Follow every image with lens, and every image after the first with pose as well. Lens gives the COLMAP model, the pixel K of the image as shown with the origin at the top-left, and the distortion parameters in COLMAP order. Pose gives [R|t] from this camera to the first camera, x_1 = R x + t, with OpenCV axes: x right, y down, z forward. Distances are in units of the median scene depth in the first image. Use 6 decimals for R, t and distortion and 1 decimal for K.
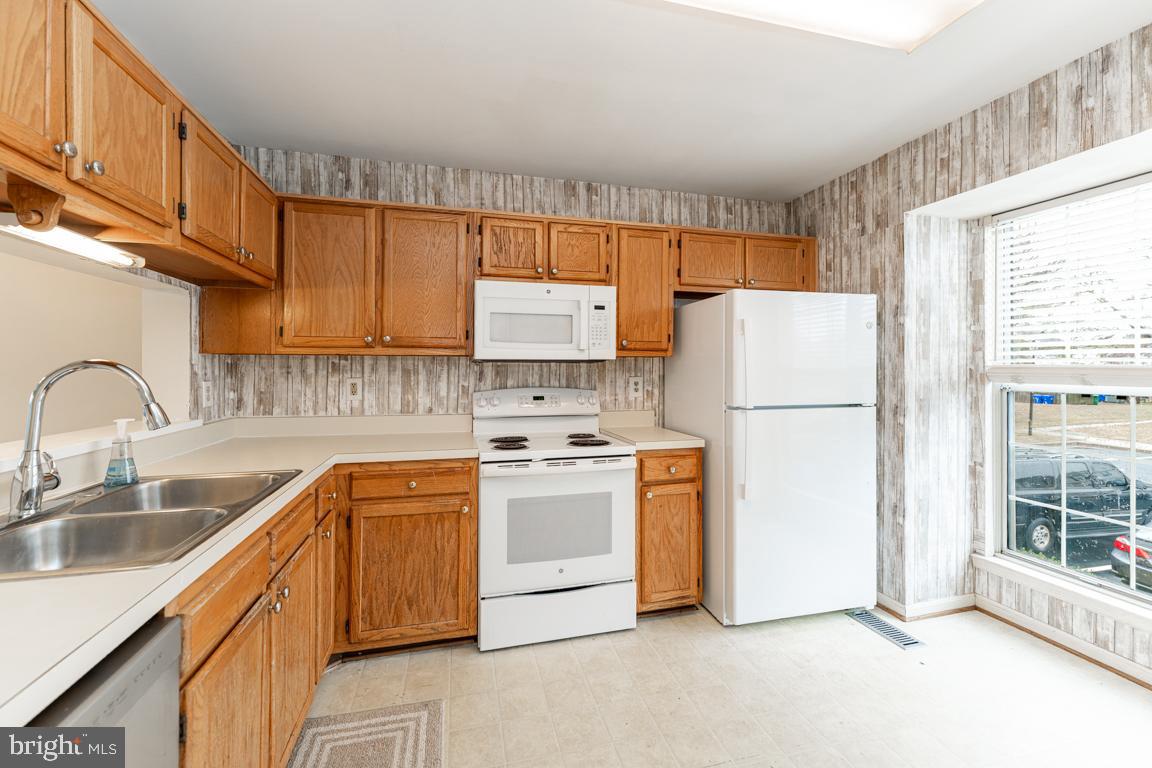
lens RADIAL K [[469.7, 0, 571.5], [0, 469.7, 365.9], [0, 0, 1]] dist [-0.003075, -0.000322]
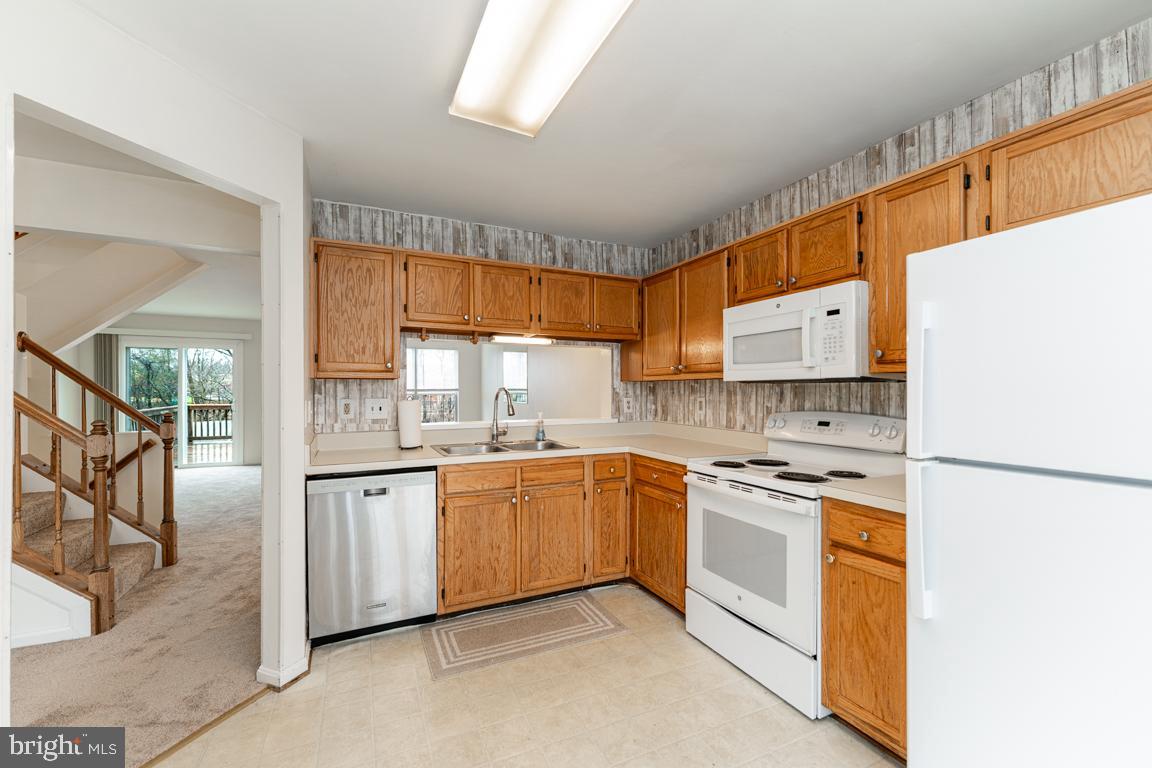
lens RADIAL K [[469.7, 0, 576.0], [0, 469.7, 389.6], [0, 0, 1]] dist [-0.003075, -0.000322]
pose [[0.191076, -0.002055, -0.981573, 0.752926], [0.007410, 0.999972, -0.000651, 0.003103], [0.981547, -0.007149, 0.191086, 0.420804]]
